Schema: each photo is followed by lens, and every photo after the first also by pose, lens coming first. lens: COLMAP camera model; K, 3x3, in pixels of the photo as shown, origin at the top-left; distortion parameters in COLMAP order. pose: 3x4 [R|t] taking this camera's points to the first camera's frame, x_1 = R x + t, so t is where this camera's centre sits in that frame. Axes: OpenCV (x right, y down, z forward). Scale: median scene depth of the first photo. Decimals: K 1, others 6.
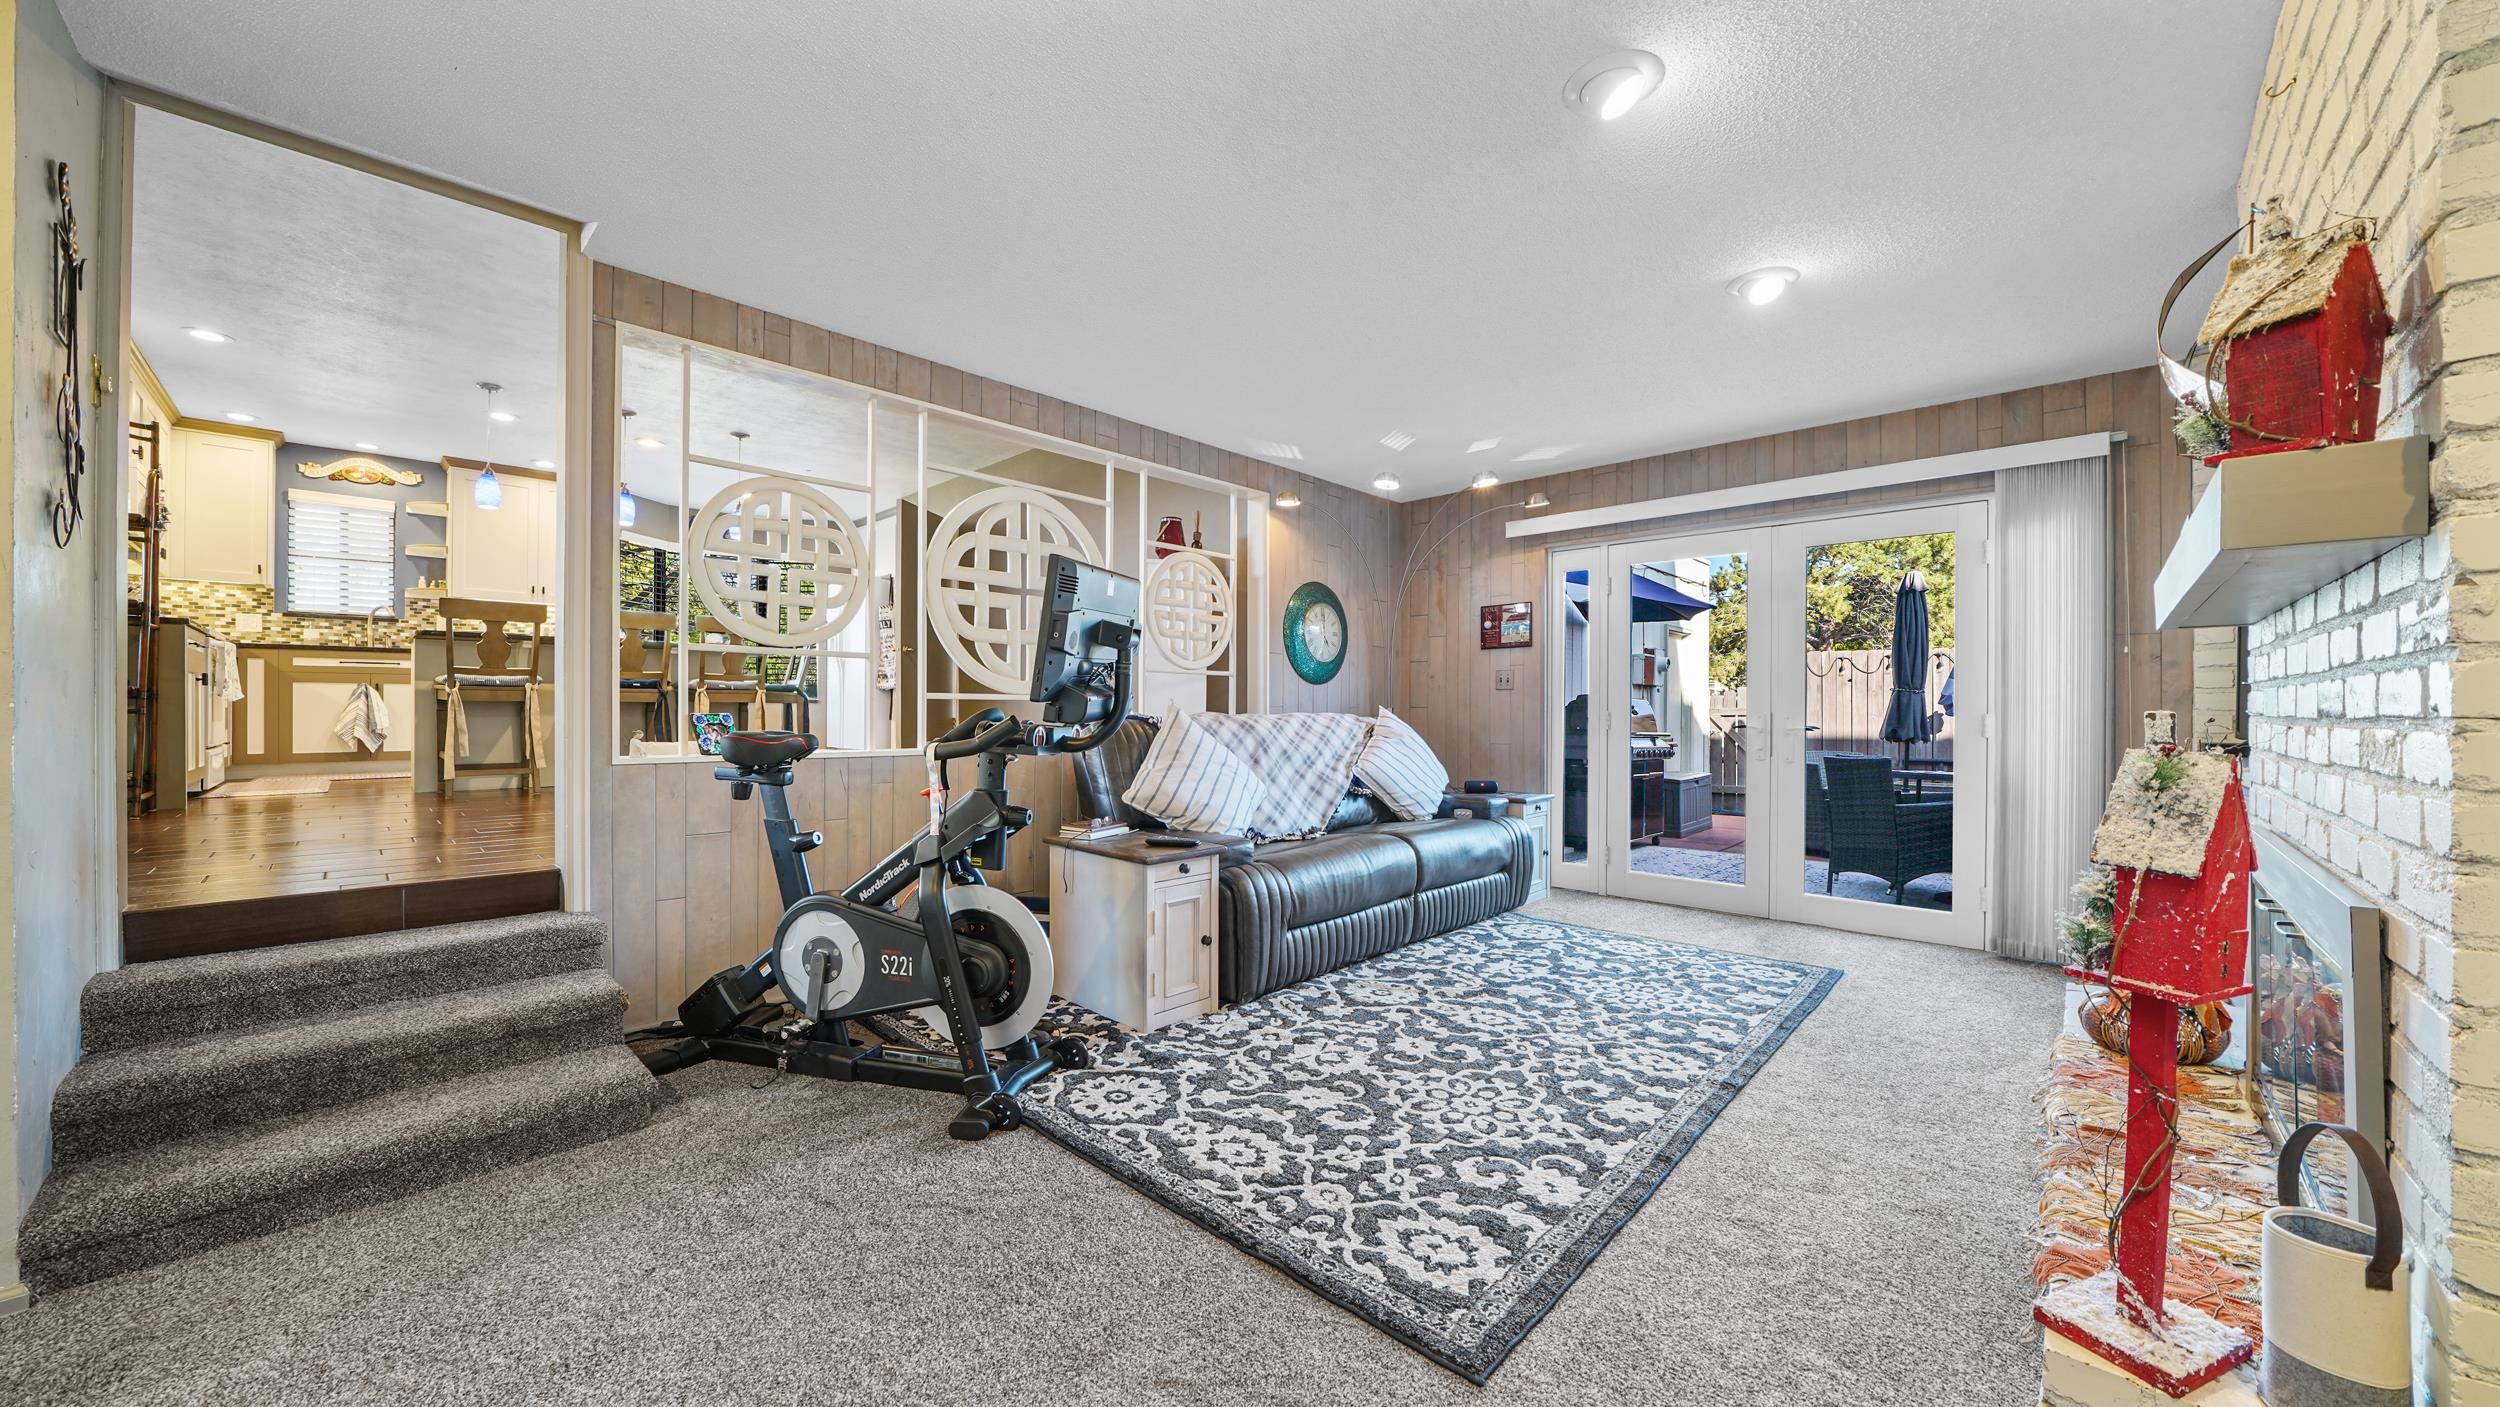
lens RADIAL K [[863.0, 0, 1237.5], [0, 863.0, 710.1], [0, 0, 1]] dist [-0.012709, -0.000075]
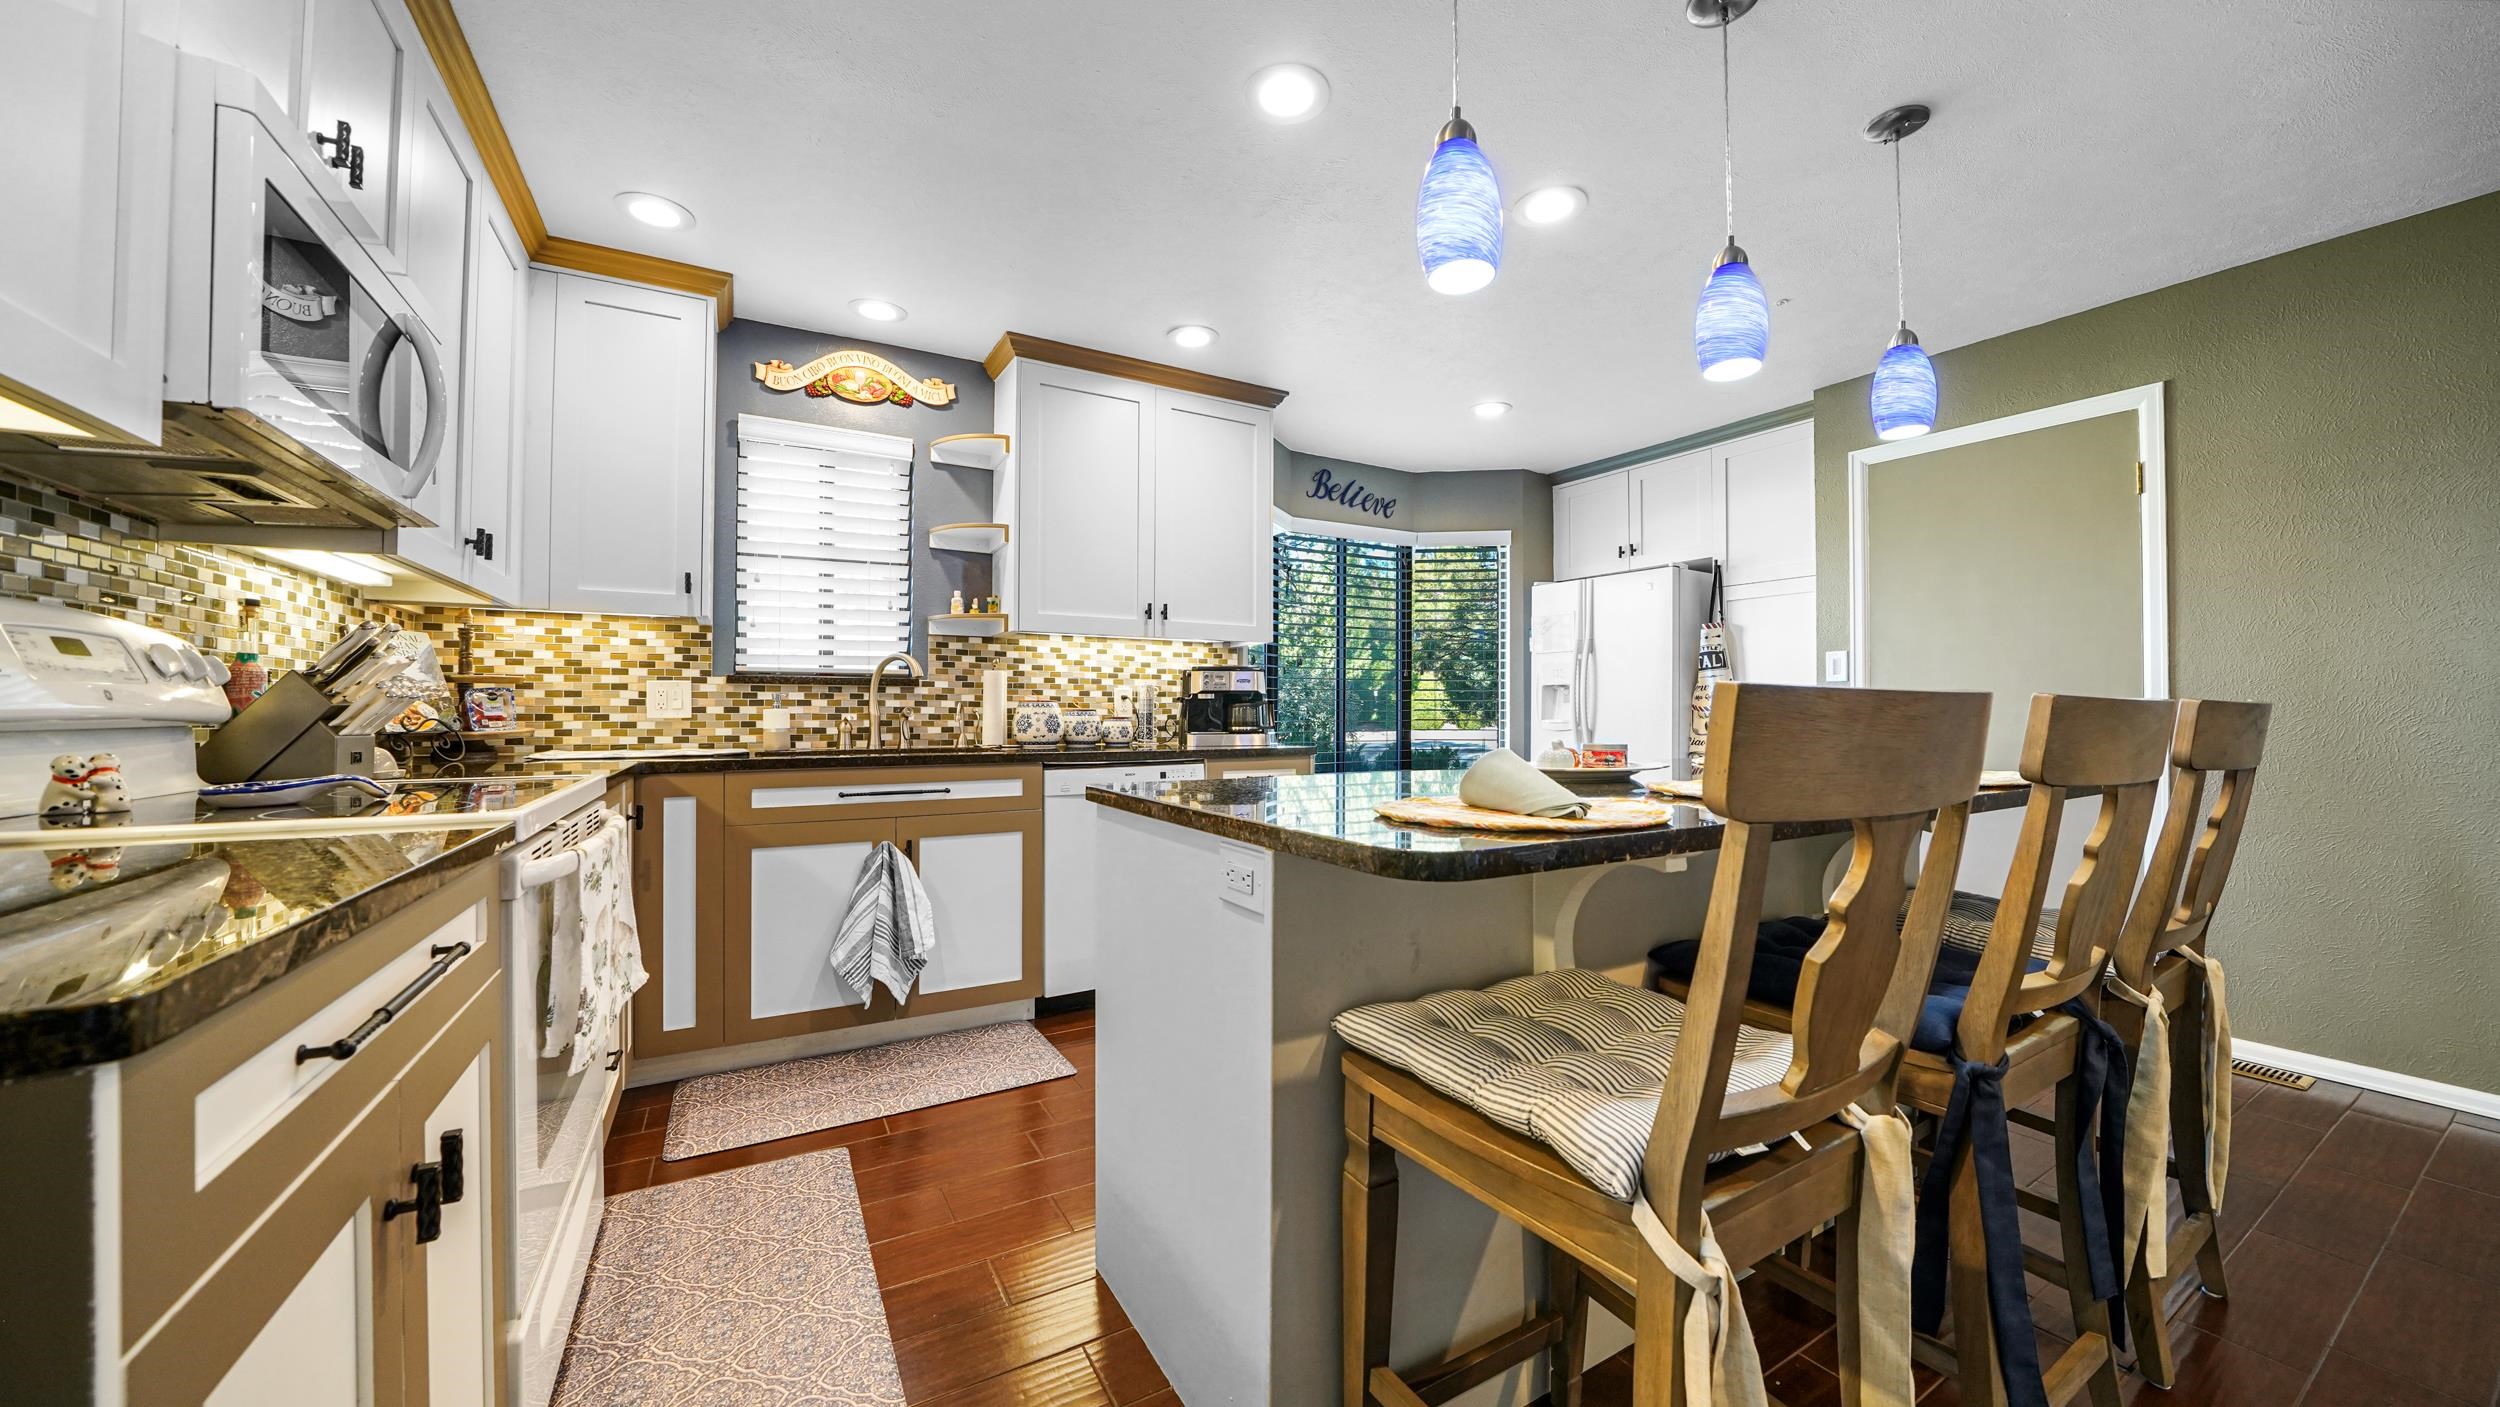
lens RADIAL K [[863.0, 0, 1262.6], [0, 863.0, 705.0], [0, 0, 1]] dist [-0.012709, -0.000075]
pose [[0.964840, -0.005221, -0.262788, -0.711408], [0.001878, 0.999914, -0.012972, -0.091339], [0.262833, 0.012022, 0.964766, 0.617052]]
